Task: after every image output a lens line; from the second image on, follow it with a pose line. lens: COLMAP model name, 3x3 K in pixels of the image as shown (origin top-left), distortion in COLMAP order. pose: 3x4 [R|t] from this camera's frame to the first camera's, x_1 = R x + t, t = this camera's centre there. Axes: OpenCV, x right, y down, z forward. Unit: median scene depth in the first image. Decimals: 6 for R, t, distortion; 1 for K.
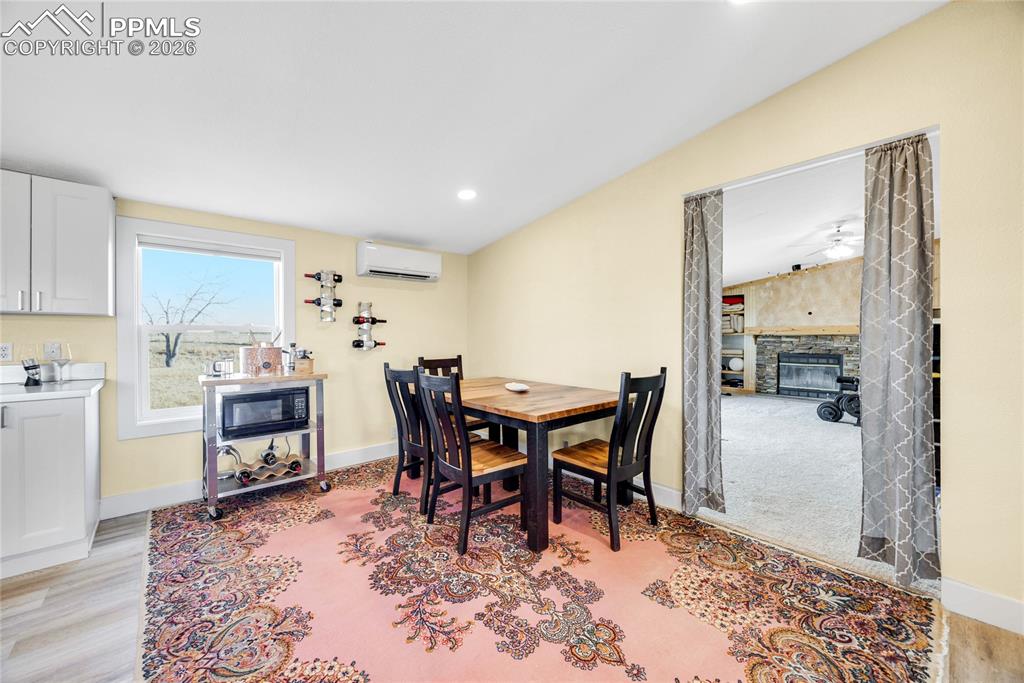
lens RADIAL K [[393.9, 0, 518.0], [0, 393.9, 336.4], [0, 0, 1]] dist [-0.002641, -0.000441]
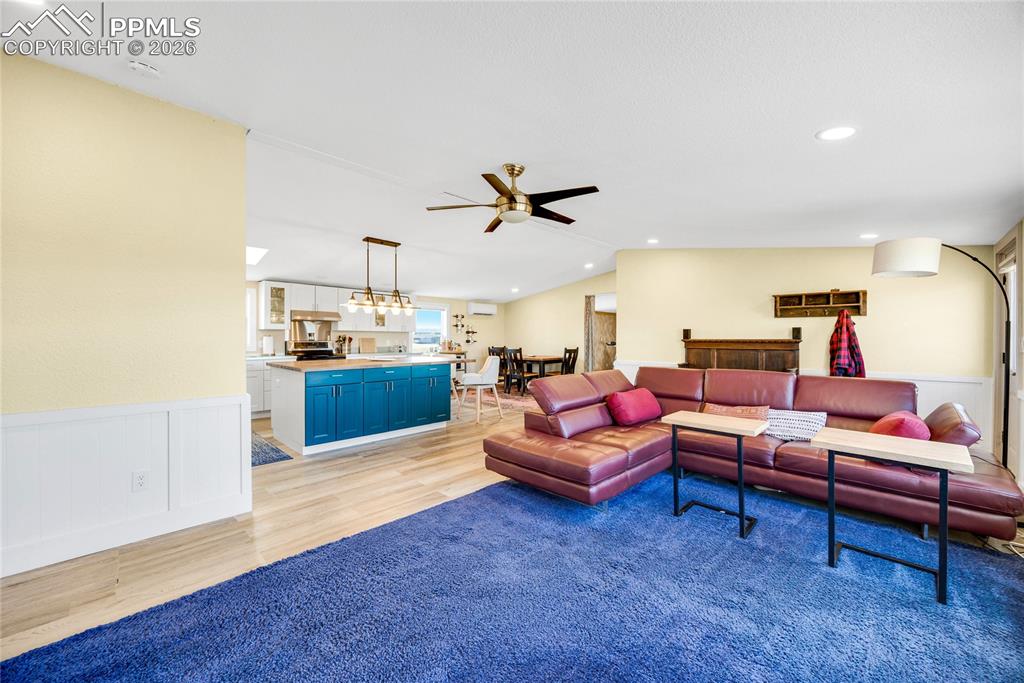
lens RADIAL K [[391.4, 0, 512.0], [0, 391.4, 341.5], [0, 0, 1]] dist [0.000384, -0.000114]
pose [[0.998212, 0.000536, 0.059769, -0.182484], [-0.000828, 0.999988, 0.004855, 0.004961], [-0.059766, -0.004896, 0.998200, -1.075454]]
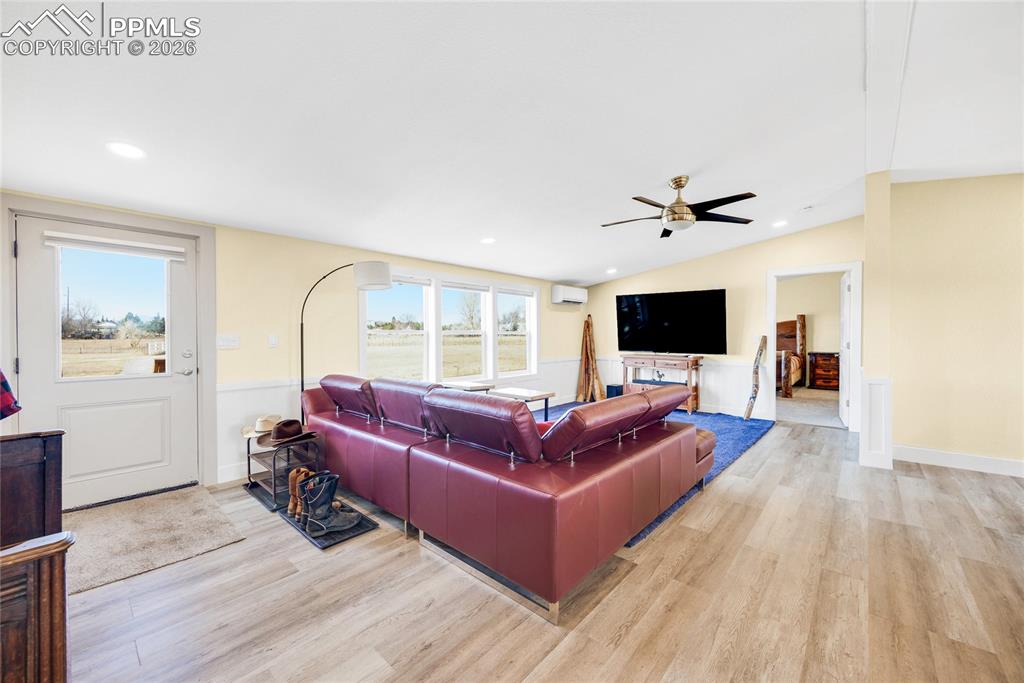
lens RADIAL K [[396.6, 0, 513.0], [0, 396.6, 336.4], [0, 0, 1]] dist [-0.002285, -0.000282]
pose [[-0.994030, 0.003054, -0.109061, 0.180673], [0.002501, 0.999983, 0.005199, 0.001023], [0.109075, 0.004895, -0.994021, 0.073733]]
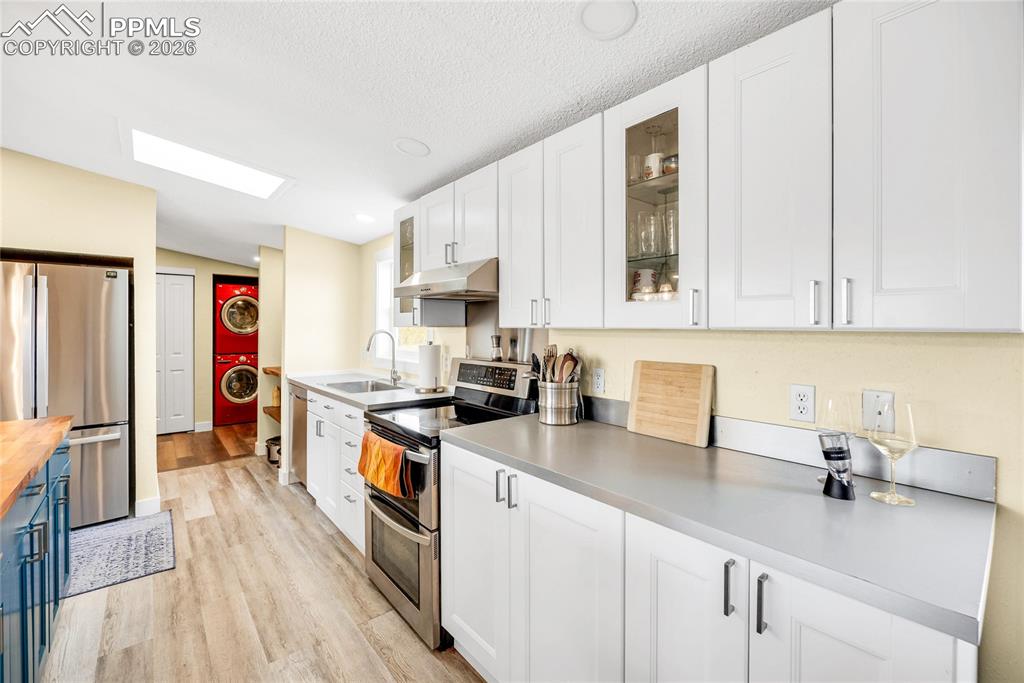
lens RADIAL K [[437.6, 0, 529.4], [0, 437.6, 331.0], [0, 0, 1]] dist [-0.019842, 0.000340]
pose [[-0.016956, 0.003399, -0.999850, -0.307509], [-0.007176, 0.999968, 0.003521, -0.023384], [0.999830, 0.007234, -0.016931, 0.271374]]
